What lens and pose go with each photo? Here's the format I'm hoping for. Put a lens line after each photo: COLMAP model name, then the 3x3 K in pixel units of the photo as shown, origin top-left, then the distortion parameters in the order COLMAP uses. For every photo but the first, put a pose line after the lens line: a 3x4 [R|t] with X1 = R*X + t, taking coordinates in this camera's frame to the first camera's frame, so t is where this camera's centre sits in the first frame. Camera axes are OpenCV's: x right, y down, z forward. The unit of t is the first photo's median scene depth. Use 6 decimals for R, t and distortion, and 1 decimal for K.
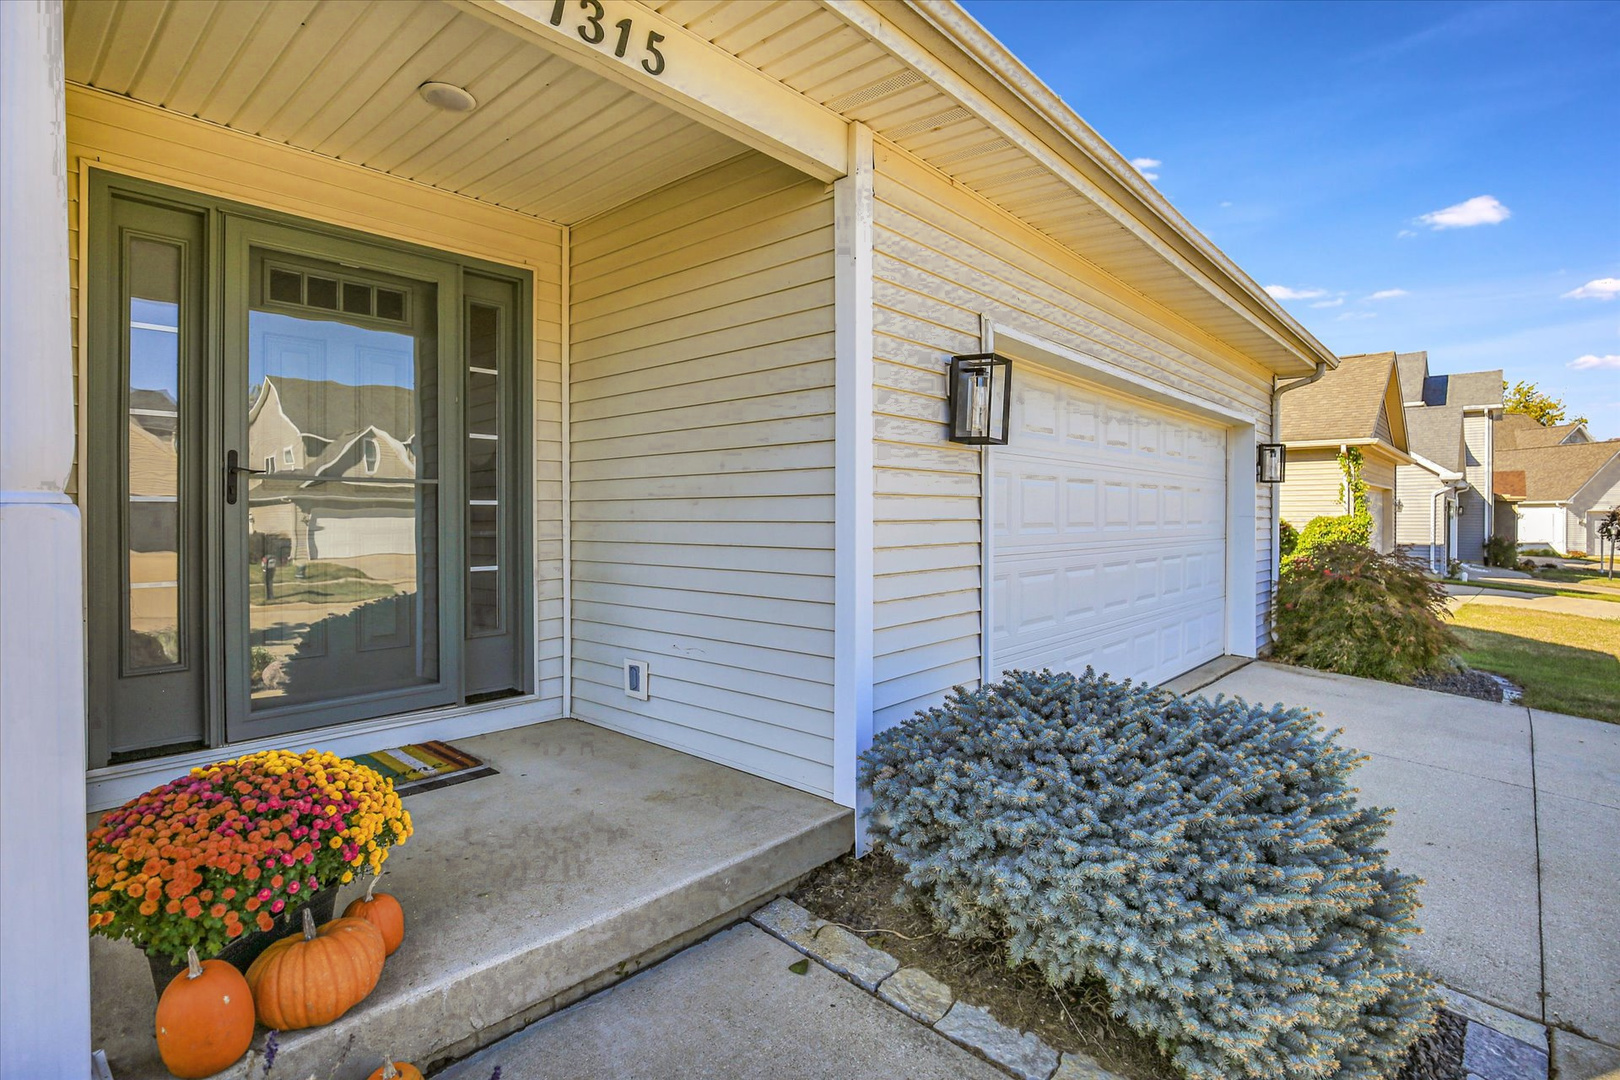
lens RADIAL K [[943.2, 0, 810.0], [0, 943.2, 540.0], [0, 0, 1]] dist [-0.020411, -0.000406]
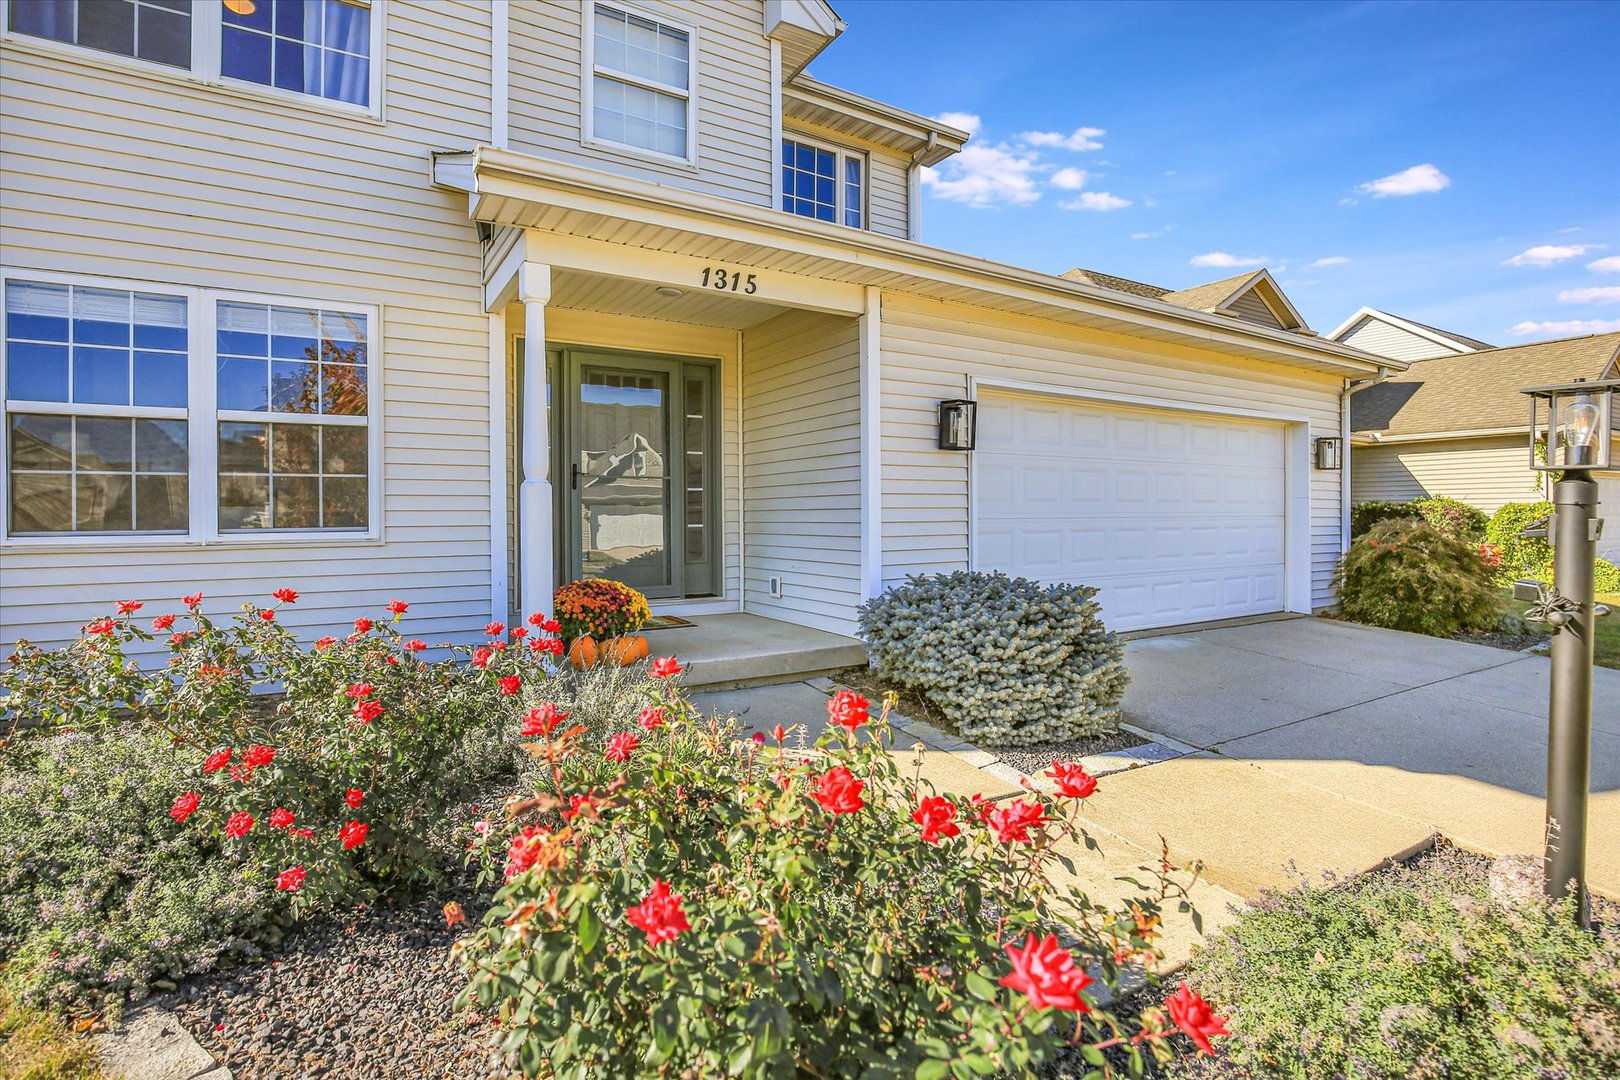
lens RADIAL K [[901.9, 0, 810.0], [0, 901.9, 540.0], [0, 0, 1]] dist [-0.001605, -0.000353]
pose [[0.968607, -0.001493, -0.248594, 0.329500], [0.002199, 0.999994, 0.002564, 0.059494], [0.248589, -0.003030, 0.968604, -0.690916]]
